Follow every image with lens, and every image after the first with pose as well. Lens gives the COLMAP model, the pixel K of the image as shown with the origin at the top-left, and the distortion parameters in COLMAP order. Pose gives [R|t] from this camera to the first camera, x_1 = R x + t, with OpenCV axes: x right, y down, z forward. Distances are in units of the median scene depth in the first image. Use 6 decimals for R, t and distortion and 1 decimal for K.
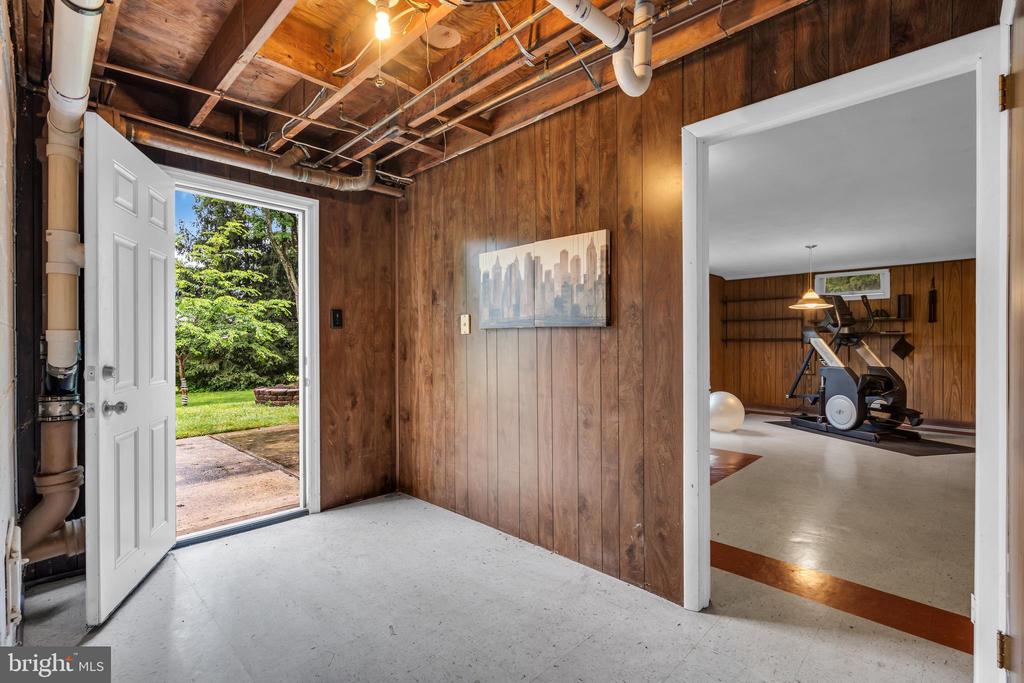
lens RADIAL K [[463.0, 0, 512.0], [0, 463.0, 341.5], [0, 0, 1]] dist [0.002665, 0.000985]
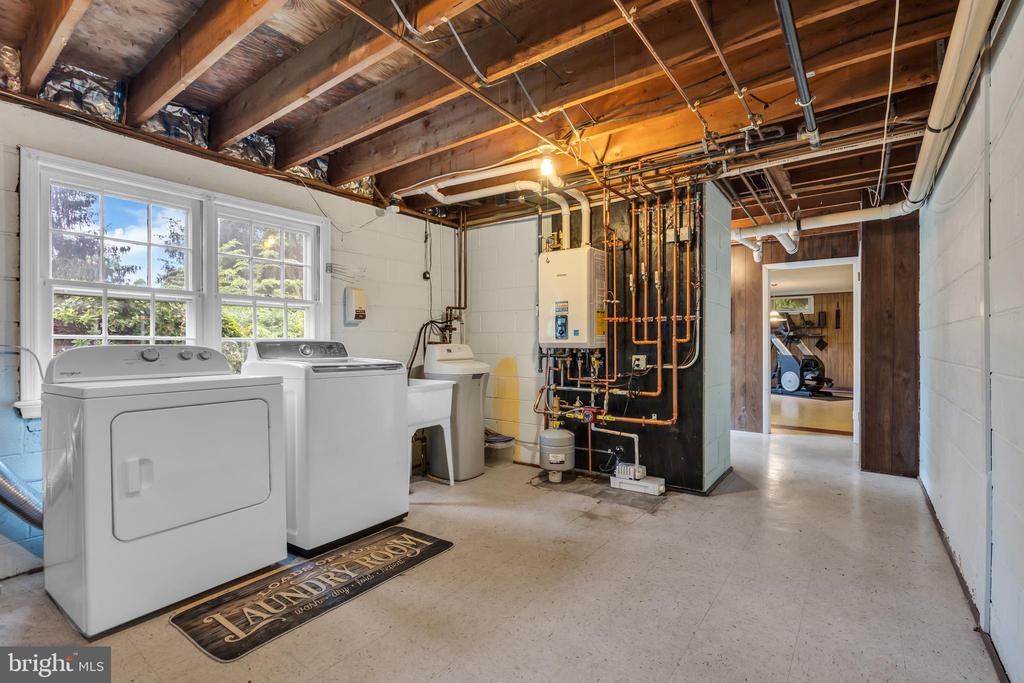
lens RADIAL K [[463.0, 0, 512.0], [0, 463.0, 341.5], [0, 0, 1]] dist [0.002665, 0.000985]
pose [[0.991447, -0.002155, 0.130494, -0.511305], [0.002331, 0.999997, -0.001194, 0.004332], [-0.130491, 0.001488, 0.991448, -0.540792]]
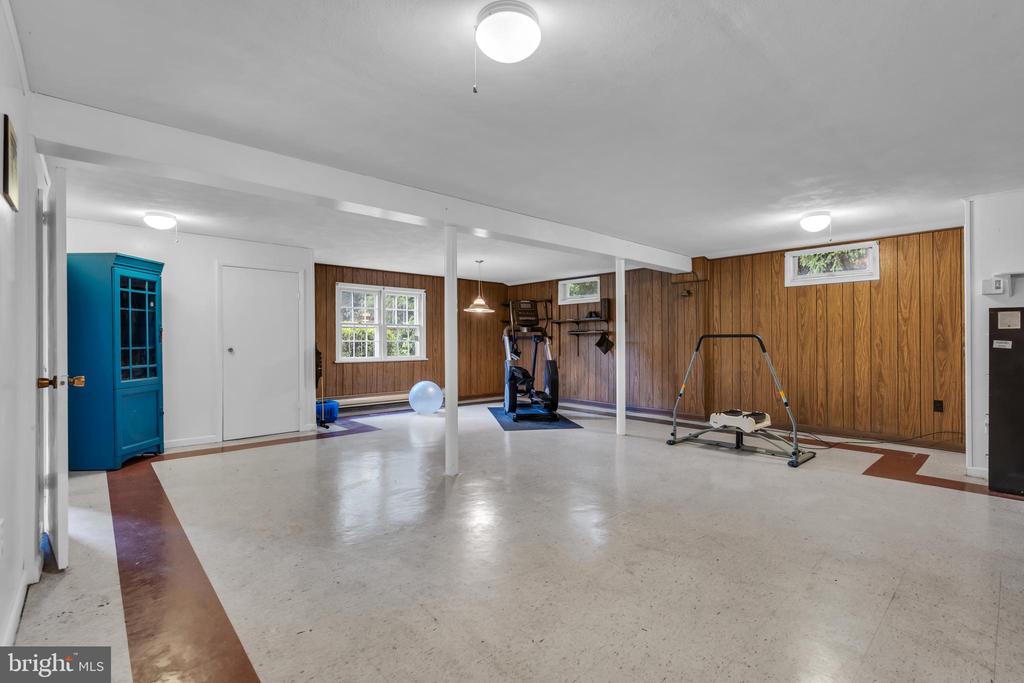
lens RADIAL K [[463.0, 0, 512.0], [0, 463.0, 341.5], [0, 0, 1]] dist [0.002665, 0.000985]
pose [[0.998351, 0.000056, -0.057405, 0.758131], [0.000608, 0.999933, 0.011549, -0.006909], [0.057402, -0.011565, 0.998284, -0.210115]]
